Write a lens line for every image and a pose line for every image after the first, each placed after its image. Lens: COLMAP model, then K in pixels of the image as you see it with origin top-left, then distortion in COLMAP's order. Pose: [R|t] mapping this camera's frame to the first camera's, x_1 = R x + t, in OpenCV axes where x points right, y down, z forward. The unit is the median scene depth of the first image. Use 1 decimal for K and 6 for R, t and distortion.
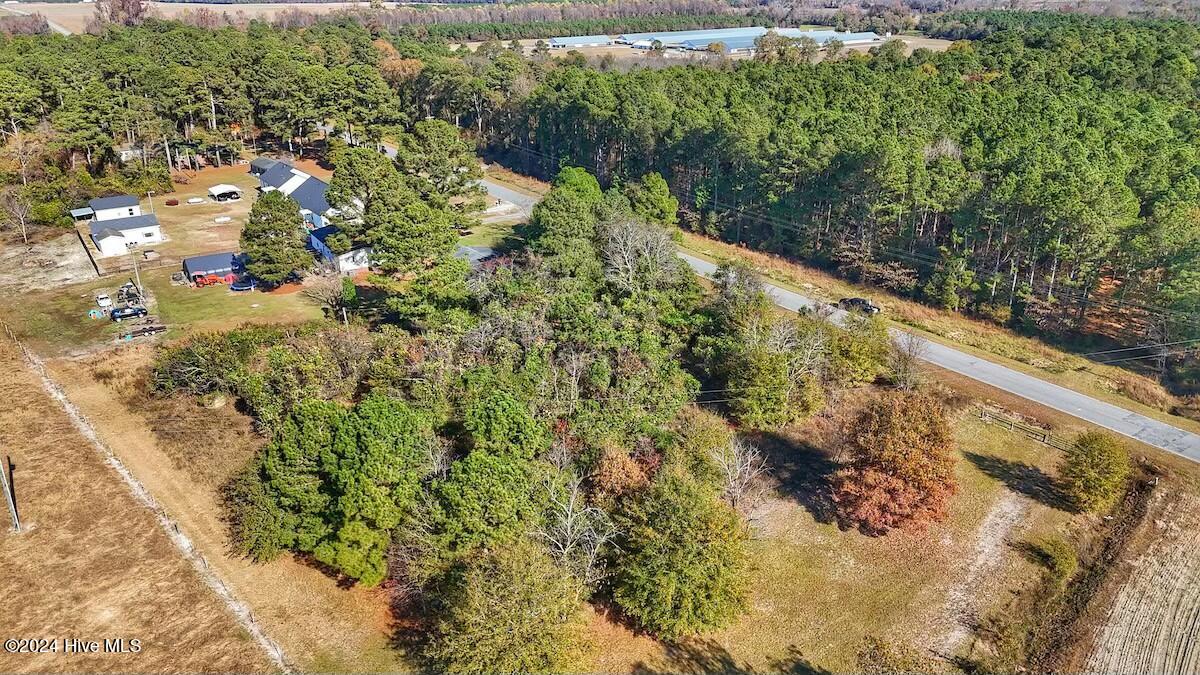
lens RADIAL K [[878.7, 0, 603.2], [0, 878.7, 340.7], [0, 0, 1]] dist [0.068693, -0.067422]
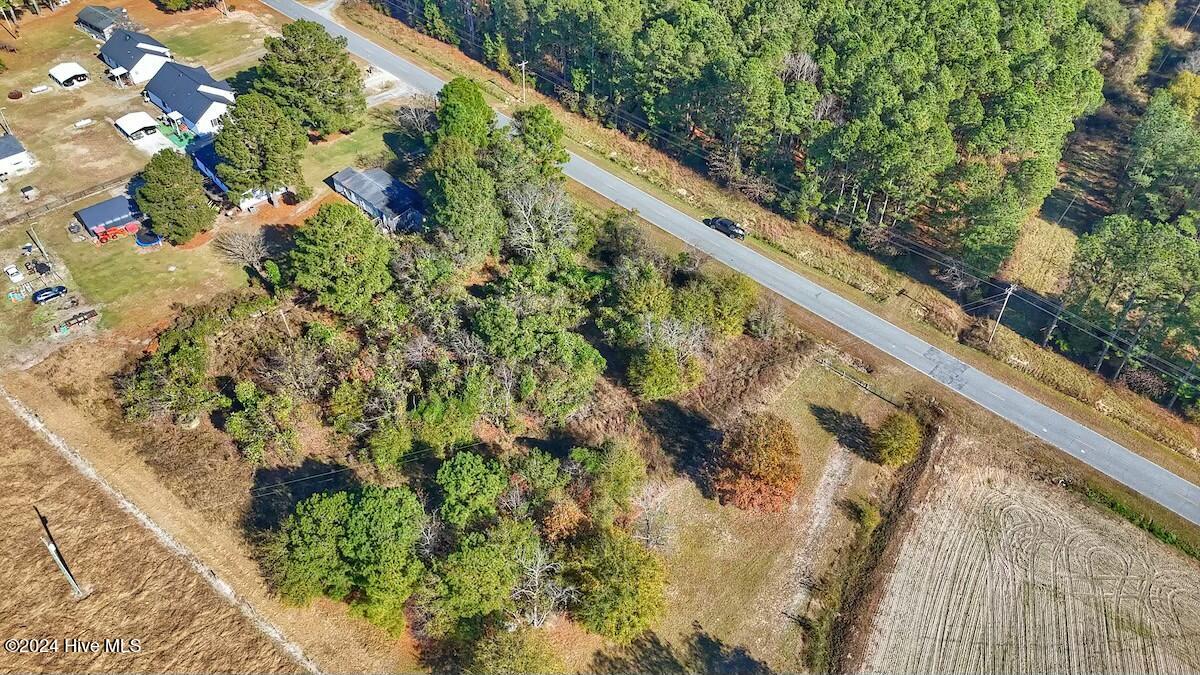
lens RADIAL K [[868.0, 0, 603.9], [0, 868.0, 351.7], [0, 0, 1]] dist [0.059872, -0.056087]
pose [[0.984939, -0.104994, 0.137373, -0.045866], [0.048521, 0.930432, 0.363239, -0.329844], [-0.165954, -0.351103, 0.921513, -0.084187]]
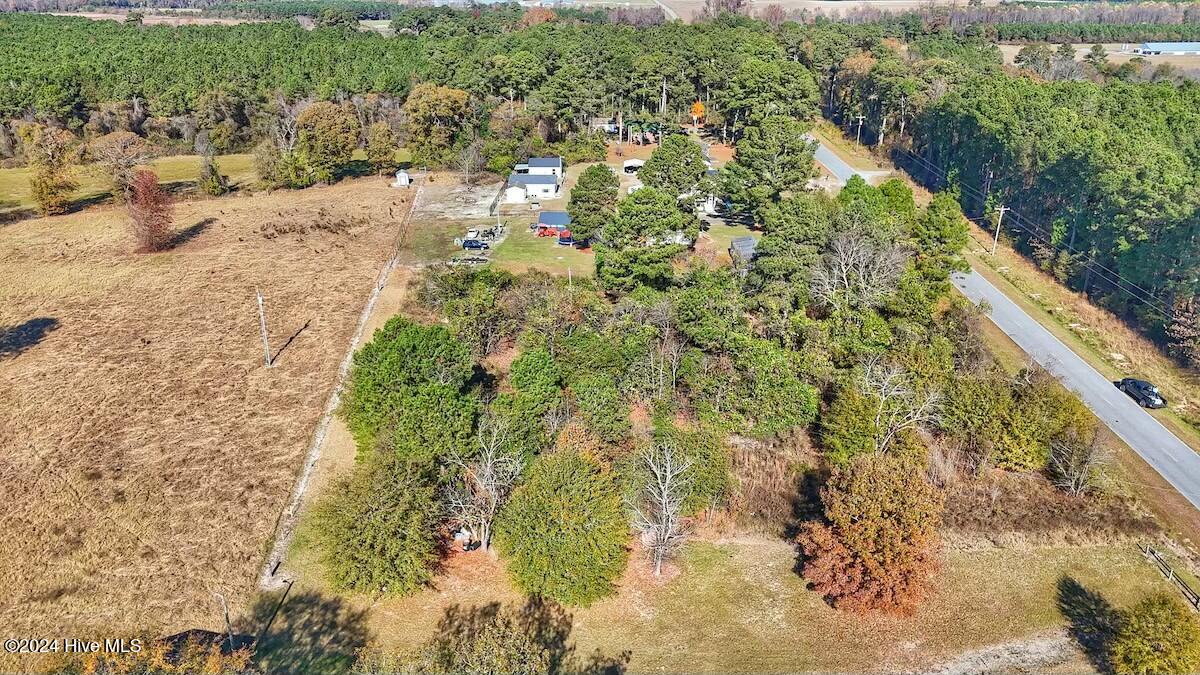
lens RADIAL K [[878.7, 0, 603.2], [0, 878.7, 340.7], [0, 0, 1]] dist [0.068693, -0.067422]
pose [[0.802925, 0.229918, -0.549954, 0.354983], [-0.228410, 0.970868, 0.072414, -0.032971], [0.550582, 0.067472, 0.832050, 0.070966]]
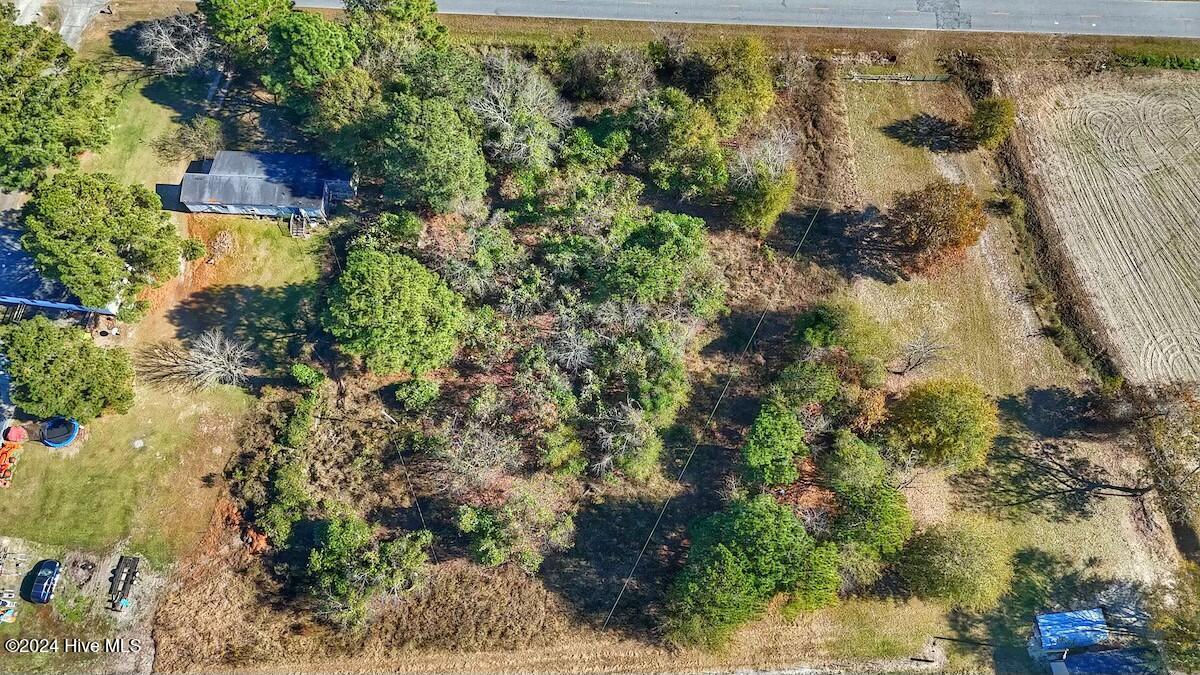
lens RADIAL K [[878.7, 0, 603.2], [0, 878.7, 340.7], [0, 0, 1]] dist [0.068693, -0.067422]
pose [[0.631616, -0.727320, 0.268453, -0.306318], [0.309409, 0.553973, 0.772903, -0.620144], [-0.710863, -0.405117, 0.574938, 0.328973]]
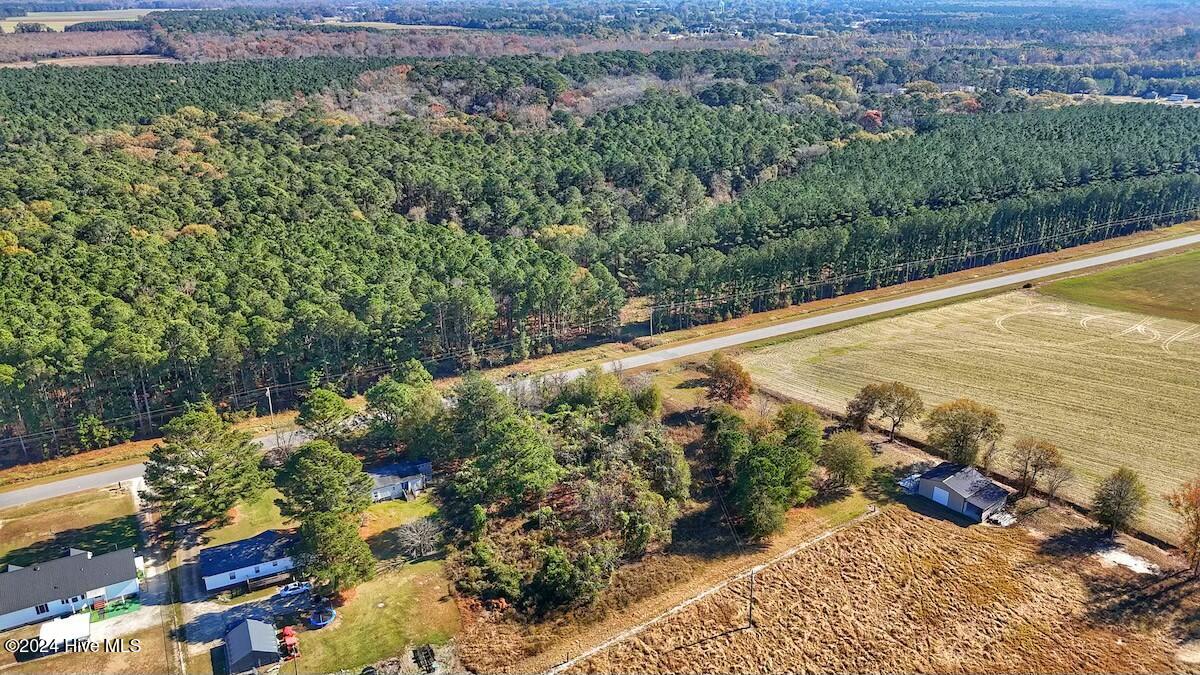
lens RADIAL K [[878.7, 0, 603.2], [0, 878.7, 340.7], [0, 0, 1]] dist [0.068693, -0.067422]
pose [[0.115778, -0.360853, 0.925408, -1.358913], [0.380897, 0.876577, 0.294158, -0.585172], [-0.917340, 0.318429, 0.238937, 0.432408]]
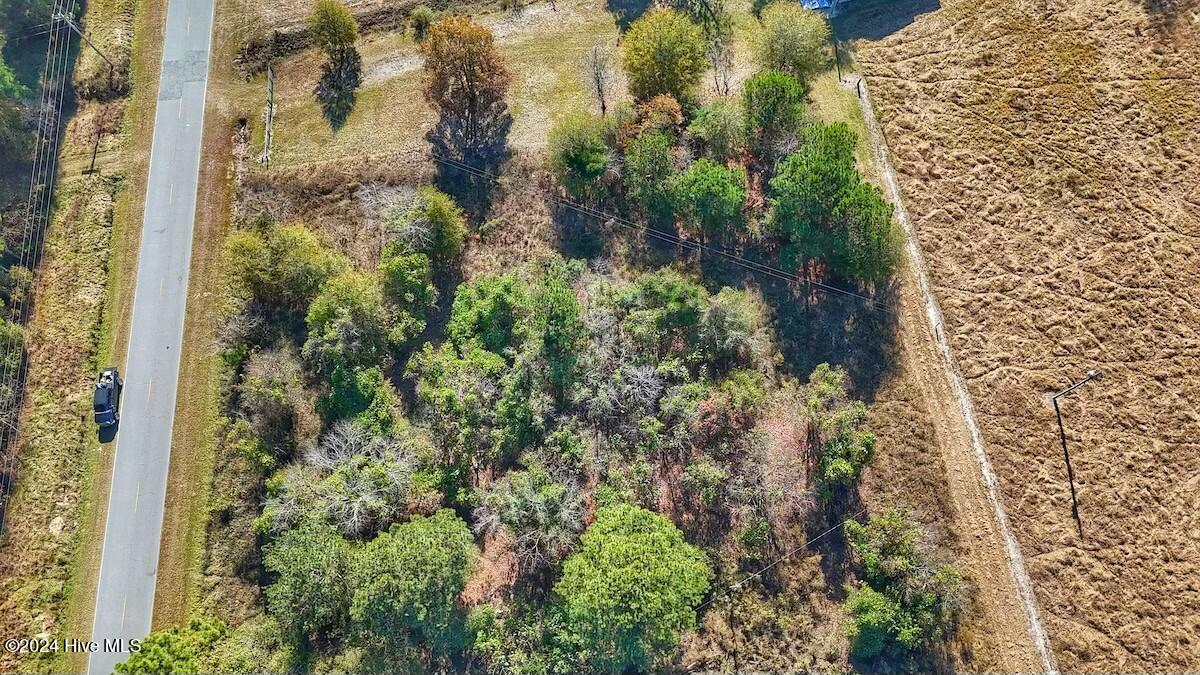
lens RADIAL K [[878.7, 0, 603.2], [0, 878.7, 340.7], [0, 0, 1]] dist [0.068693, -0.067422]
pose [[-0.840940, -0.503356, 0.198626, -0.215523], [0.239130, -0.016407, 0.970849, -0.735892], [-0.485424, 0.863923, 0.134165, 0.692452]]
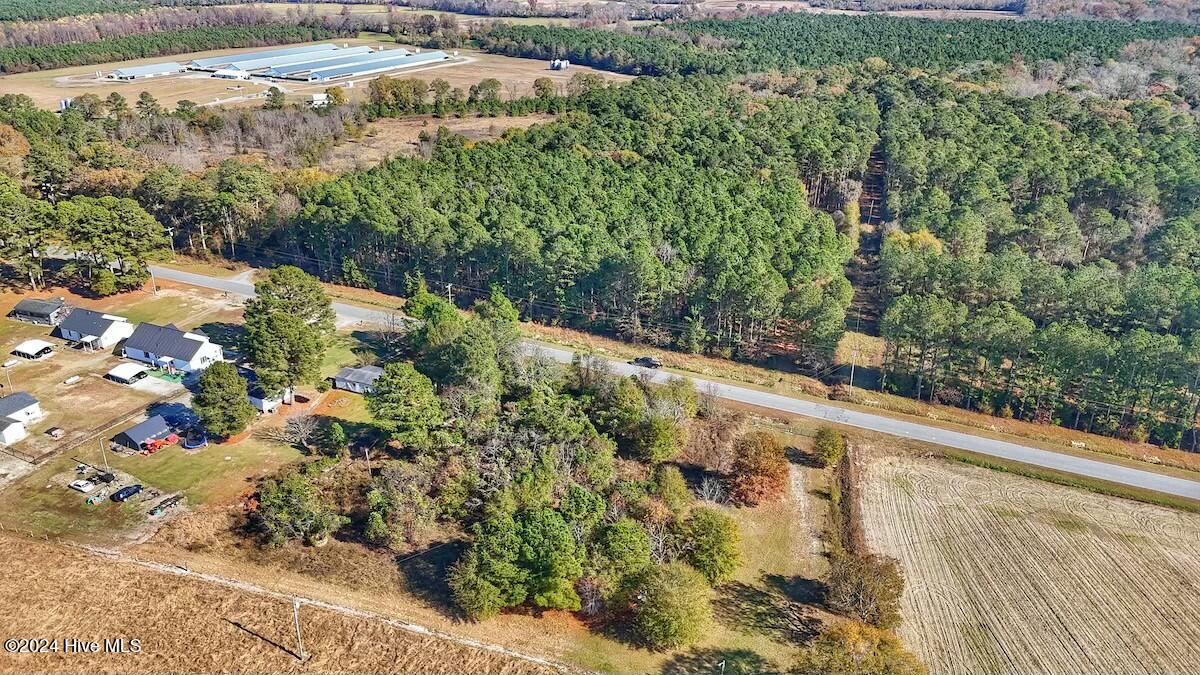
lens RADIAL K [[878.7, 0, 603.2], [0, 878.7, 340.7], [0, 0, 1]] dist [0.068693, -0.067422]
pose [[0.871576, -0.188115, 0.452735, -0.511420], [0.175142, 0.981990, 0.070852, -0.215502], [-0.457910, 0.017540, 0.888826, -0.374663]]
